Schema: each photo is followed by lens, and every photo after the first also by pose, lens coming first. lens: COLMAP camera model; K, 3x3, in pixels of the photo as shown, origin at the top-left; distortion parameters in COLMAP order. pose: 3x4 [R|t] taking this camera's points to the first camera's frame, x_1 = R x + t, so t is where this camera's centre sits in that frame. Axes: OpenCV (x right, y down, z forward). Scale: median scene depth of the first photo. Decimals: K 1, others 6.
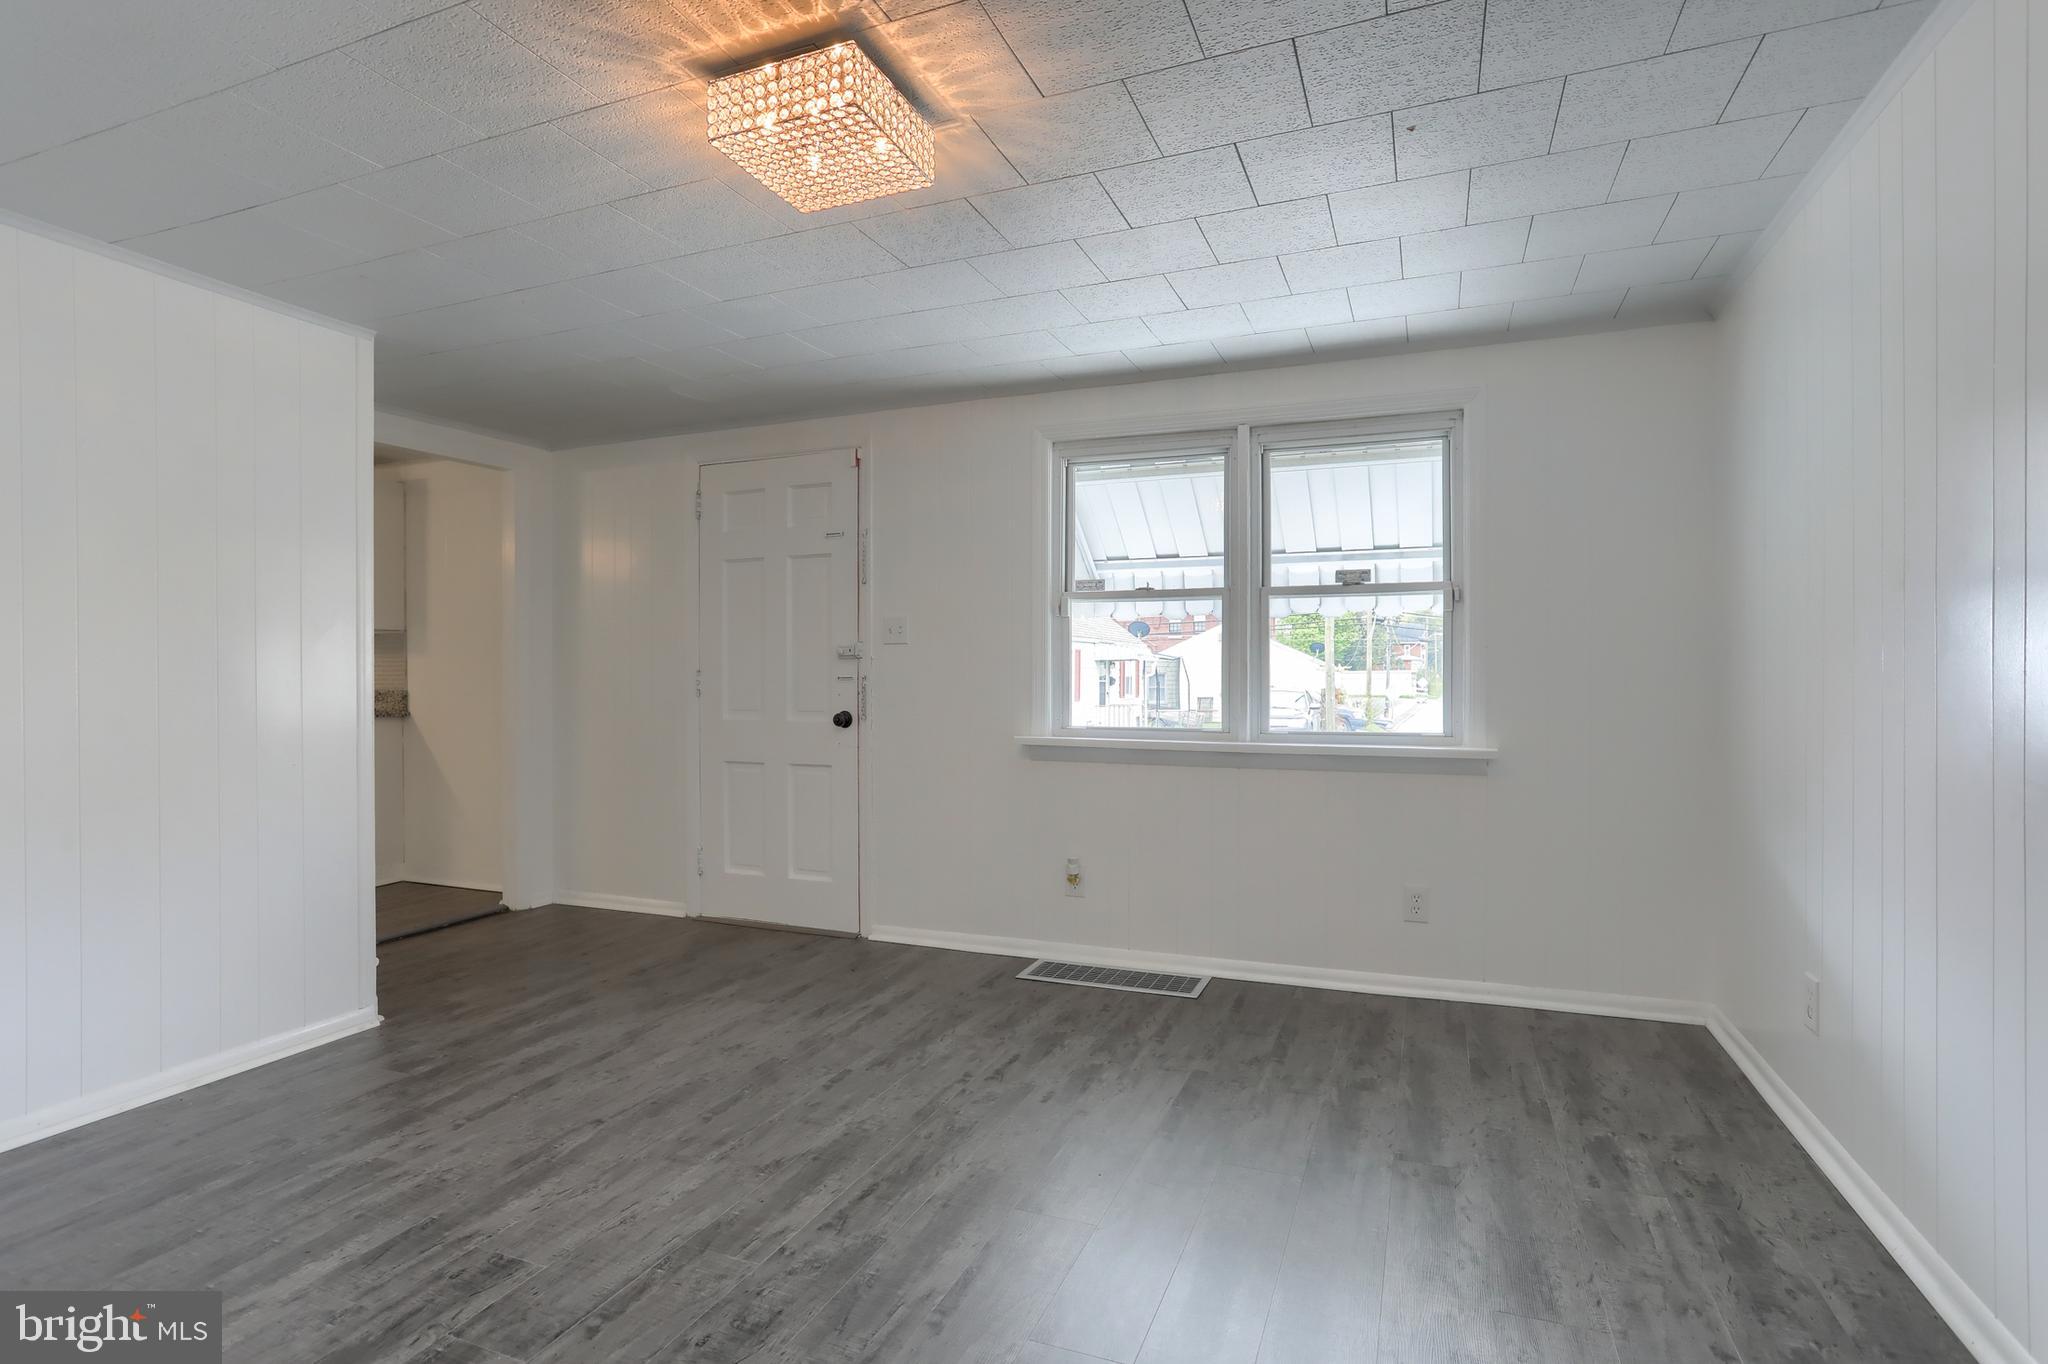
lens RADIAL K [[1012.2, 0, 1022.8], [0, 1012.2, 689.9], [0, 0, 1]] dist [-0.059266, 0.027474]
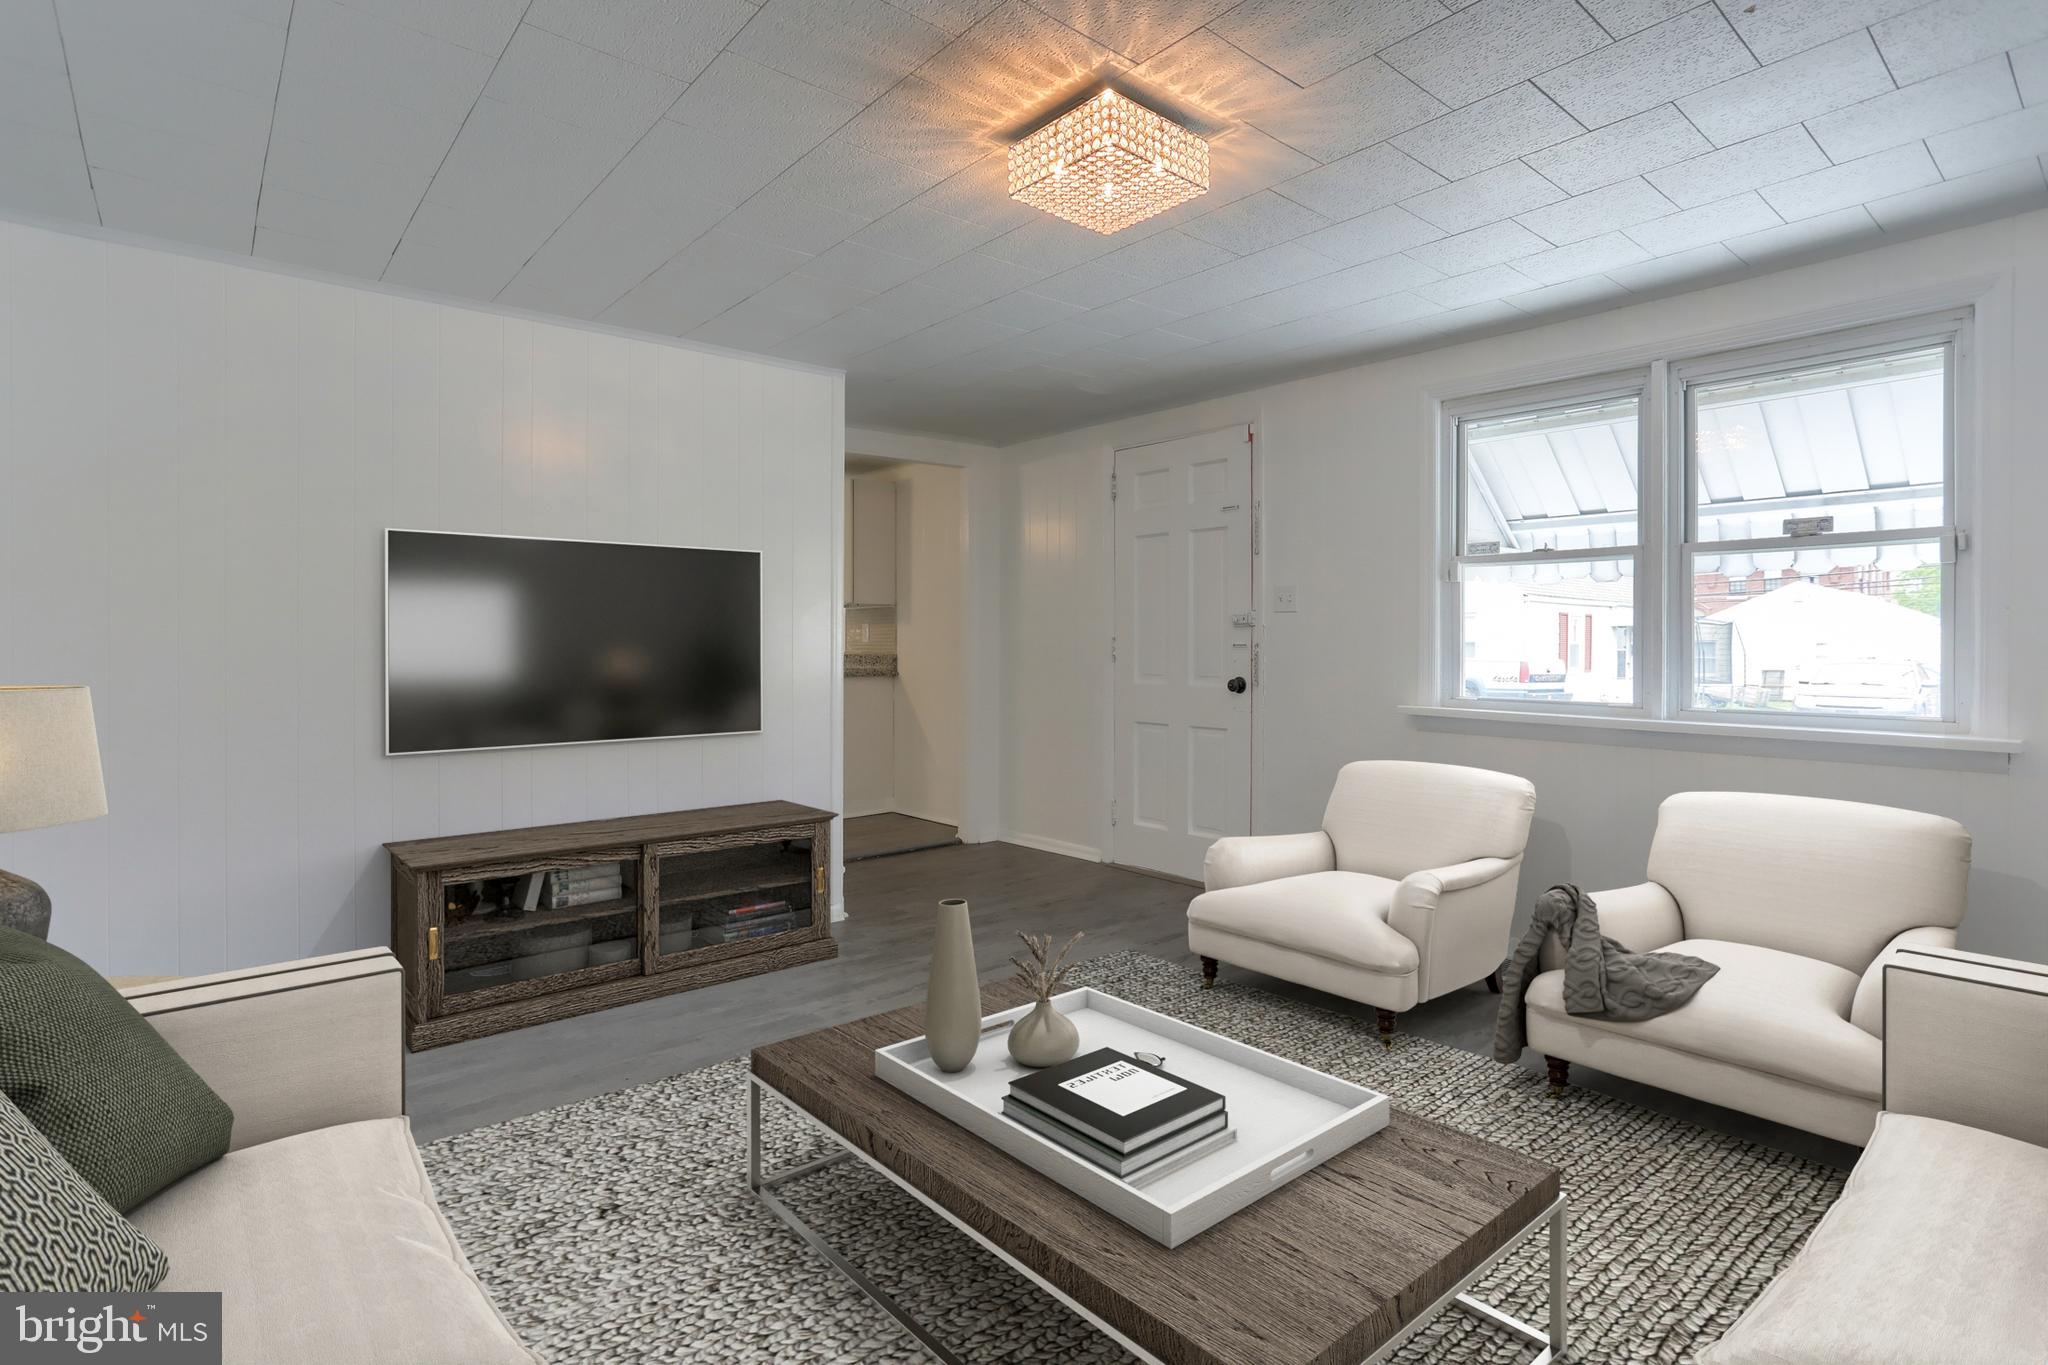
lens RADIAL K [[1012.2, 0, 1018.1], [0, 1012.2, 646.6], [0, 0, 1]] dist [-0.059266, 0.027474]
pose [[0.882932, 0.003845, -0.469486, 0.130609], [-0.009036, 0.999920, -0.008803, 0.000742], [0.469415, 0.012015, 0.882896, -0.028227]]
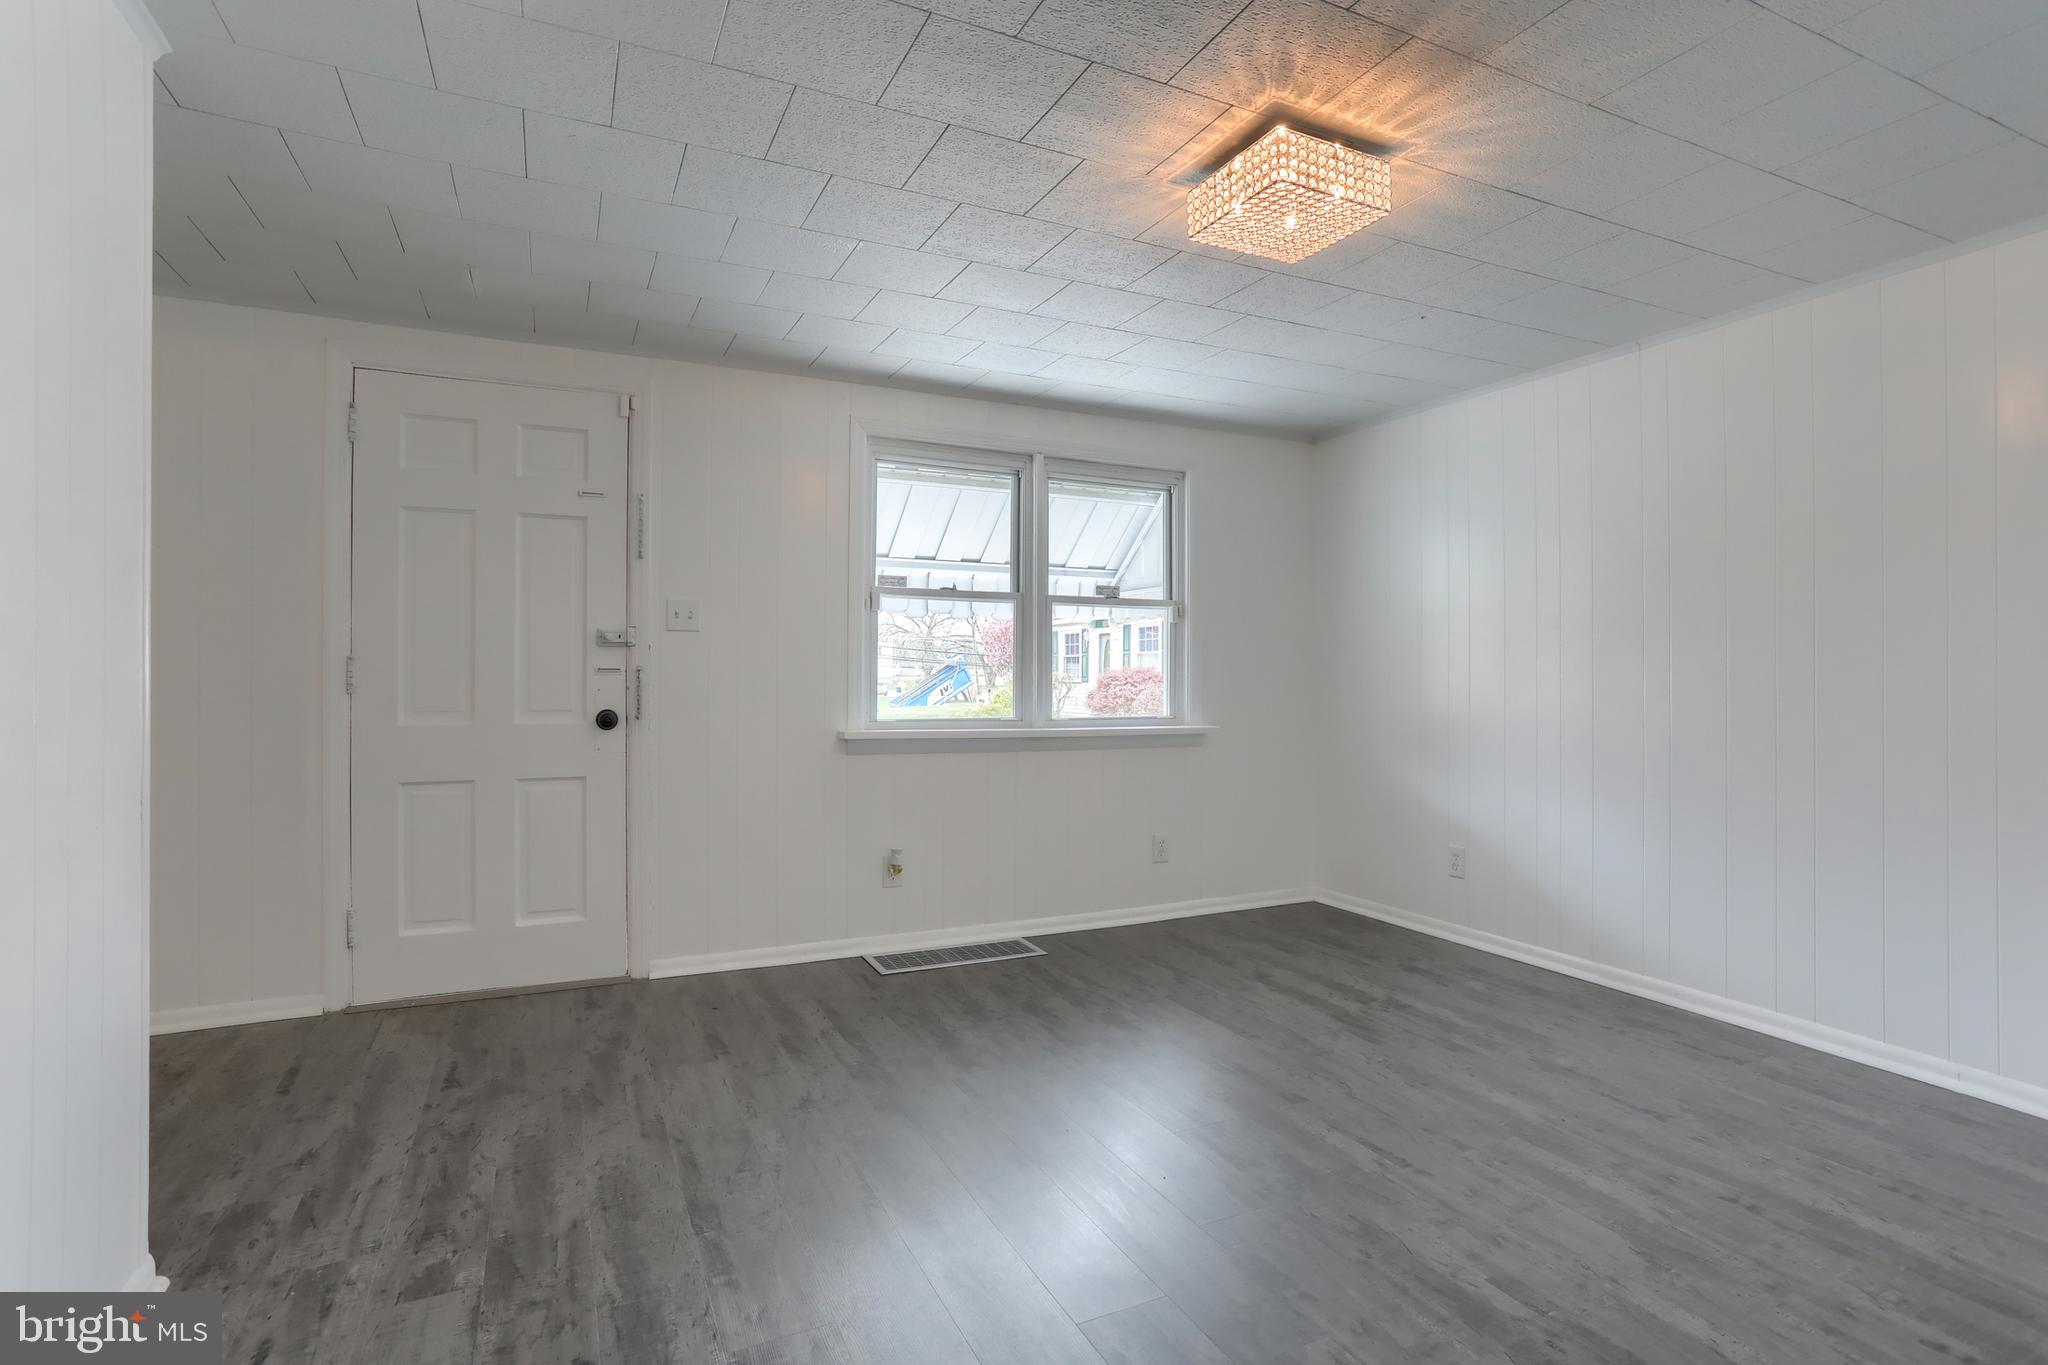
lens RADIAL K [[1012.2, 0, 1017.9], [0, 1012.2, 668.4], [0, 0, 1]] dist [-0.059266, 0.027474]
pose [[0.675974, 0.008637, 0.736875, -0.652481], [0.003853, 0.999876, -0.015253, 0.001309], [-0.736915, 0.013150, 0.675857, 0.235213]]
